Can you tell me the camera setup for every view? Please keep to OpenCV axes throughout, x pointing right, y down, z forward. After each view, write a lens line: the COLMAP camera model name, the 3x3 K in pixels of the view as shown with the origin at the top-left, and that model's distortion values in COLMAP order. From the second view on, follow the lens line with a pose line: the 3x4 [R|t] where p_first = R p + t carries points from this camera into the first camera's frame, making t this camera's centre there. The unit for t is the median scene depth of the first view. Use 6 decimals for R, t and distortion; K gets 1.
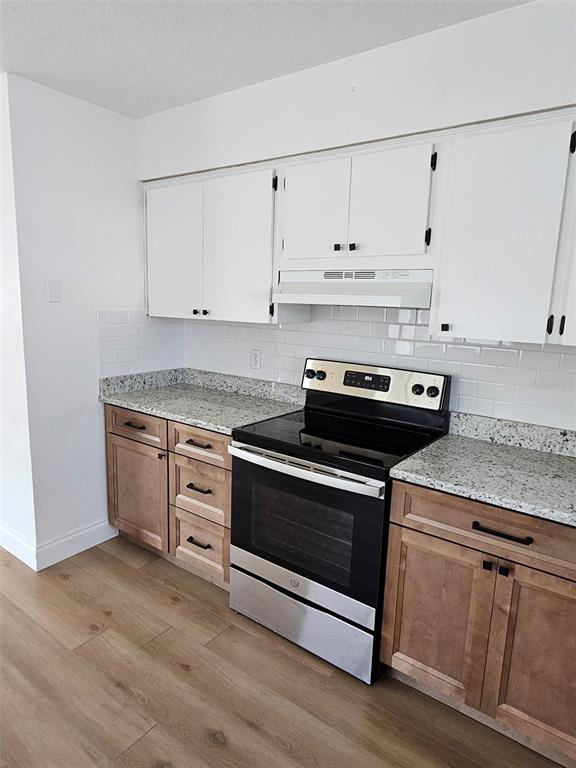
lens RADIAL K [[480.2, 0, 284.8], [0, 480.2, 382.6], [0, 0, 1]] dist [-0.001674, -0.001594]
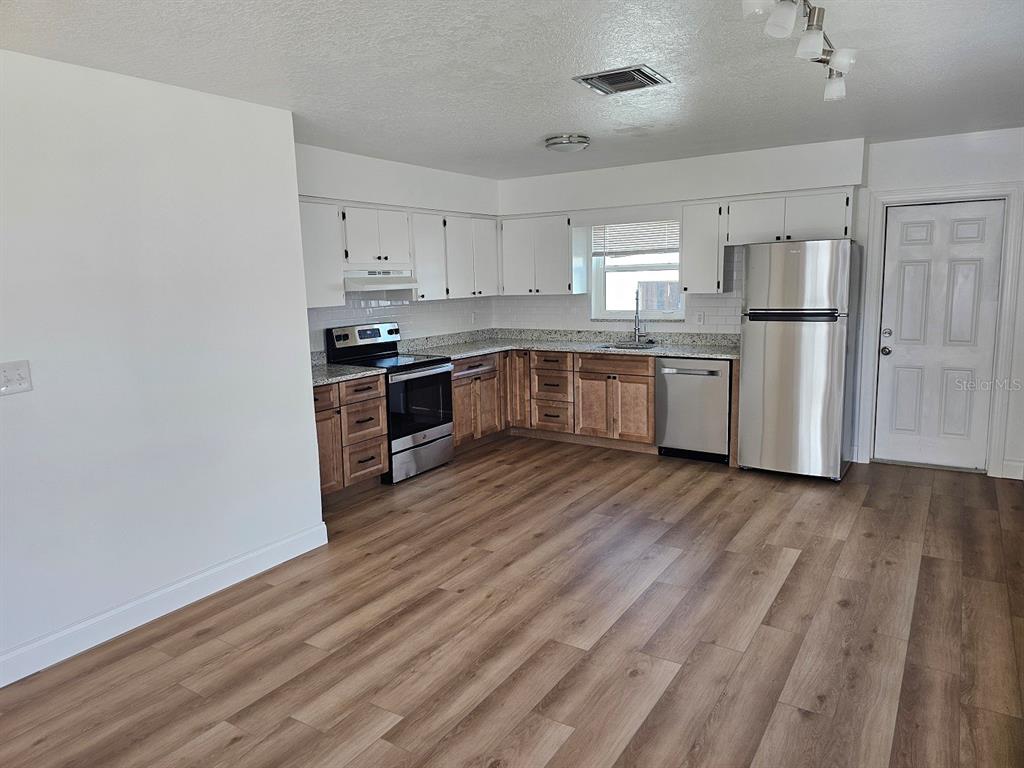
lens RADIAL K [[677.7, 0, 506.5], [0, 677.7, 375.6], [0, 0, 1]] dist [0.077043, -0.091730]
pose [[-0.061324, -0.179559, 0.981834, -2.355838], [0.191043, 0.963387, 0.188117, -0.231104], [-0.979664, 0.199108, -0.024775, 0.642692]]
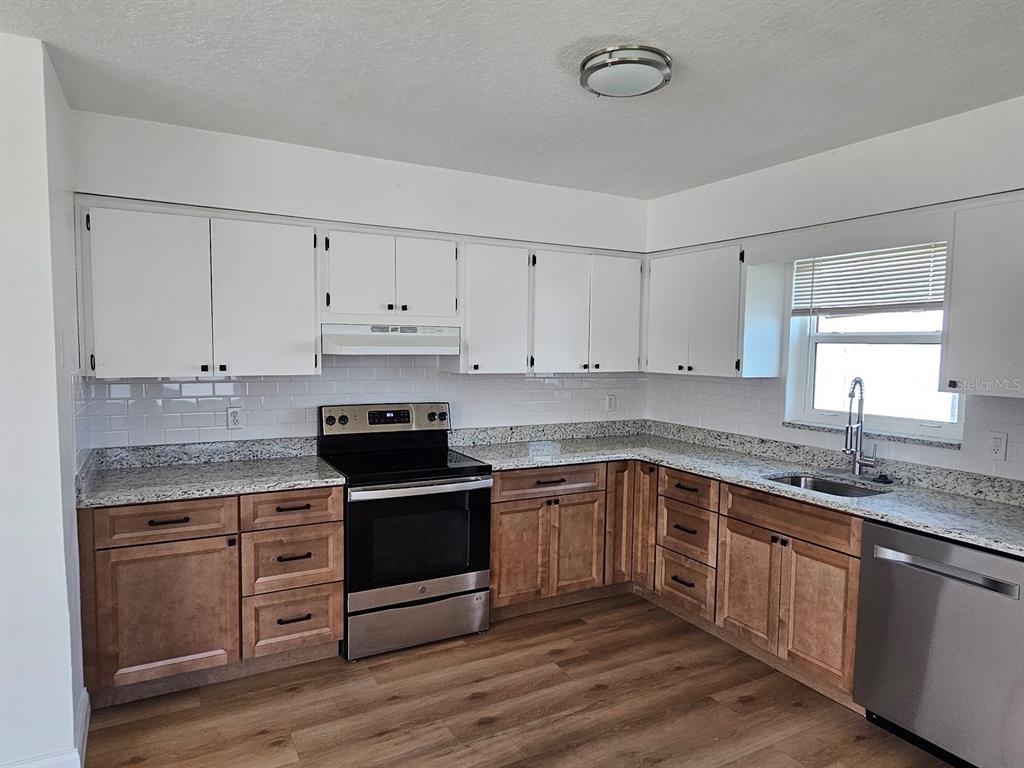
lens RADIAL K [[640.3, 0, 512.2], [0, 640.3, 390.7], [0, 0, 1]] dist [-0.001674, -0.001594]
pose [[0.415719, -0.094073, 0.904615, -1.156981], [0.152950, 0.987702, 0.032425, -0.075346], [-0.896540, 0.124881, 0.424995, 0.068674]]
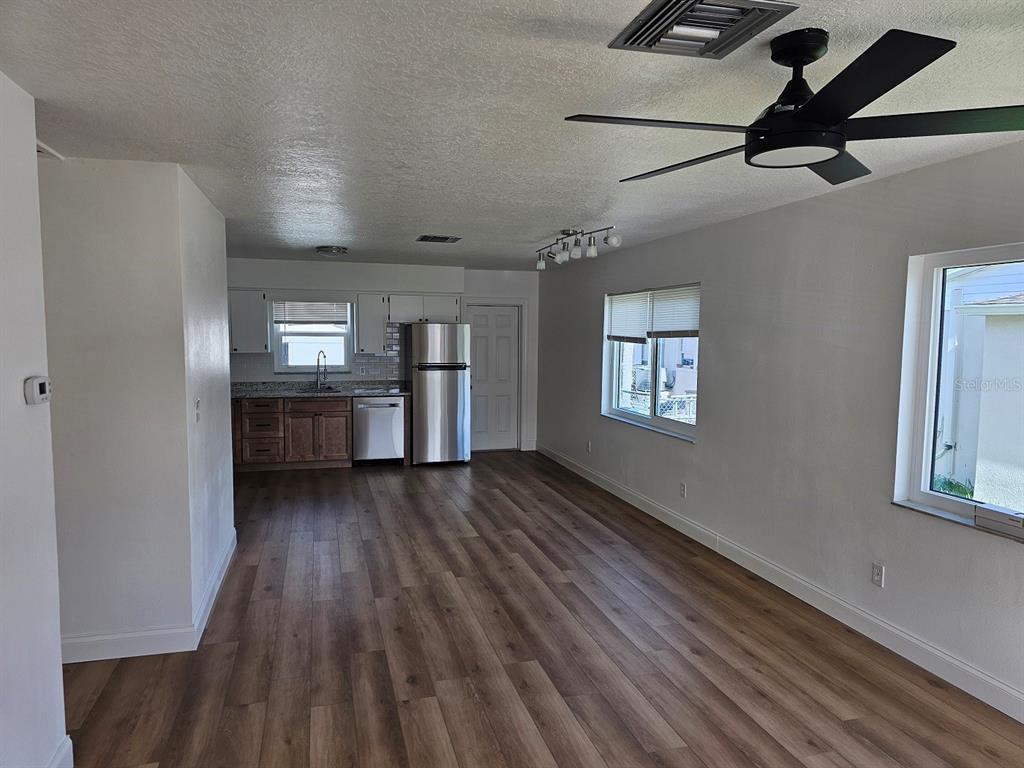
lens RADIAL K [[677.7, 0, 506.5], [0, 677.7, 375.6], [0, 0, 1]] dist [0.077043, -0.091730]
pose [[-0.791596, -0.079661, 0.605830, -2.718219], [0.067503, 0.973996, 0.216274, -0.555312], [-0.607305, 0.212097, -0.765634, 2.282375]]
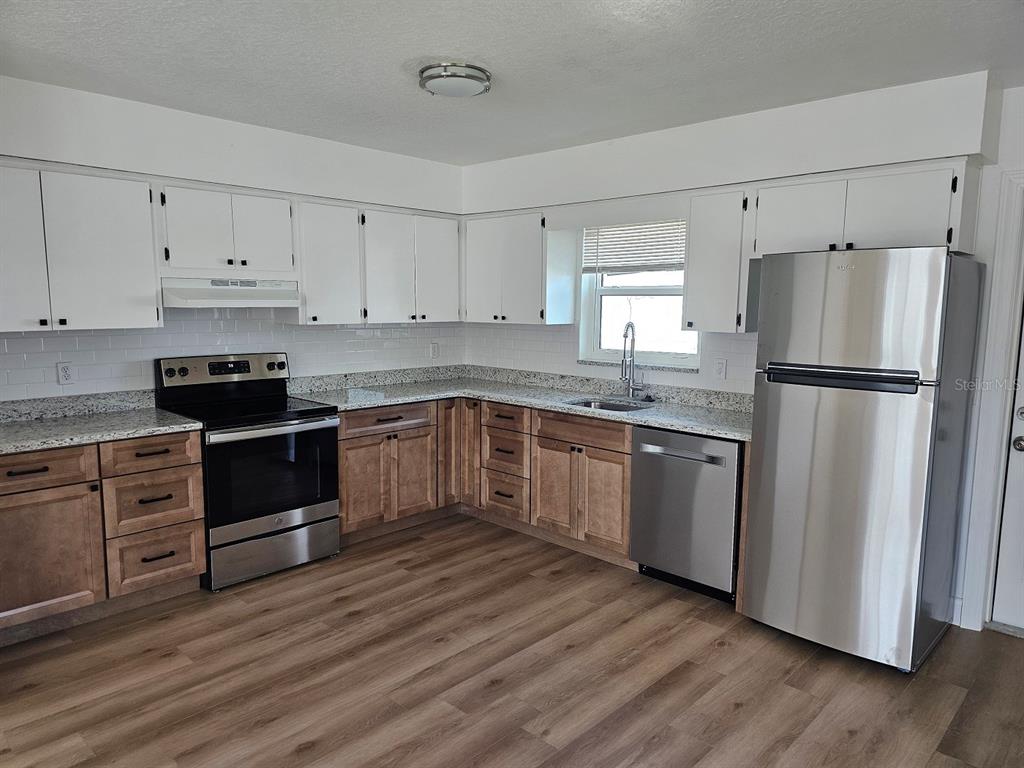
lens RADIAL K [[684.4, 0, 519.2], [0, 684.4, 387.6], [0, 0, 1]] dist [0.079586, -0.092151]
pose [[0.116814, -0.160494, 0.980100, -1.541787], [0.163090, 0.976559, 0.140476, -0.085402], [-0.979671, 0.143435, 0.140251, 0.044275]]
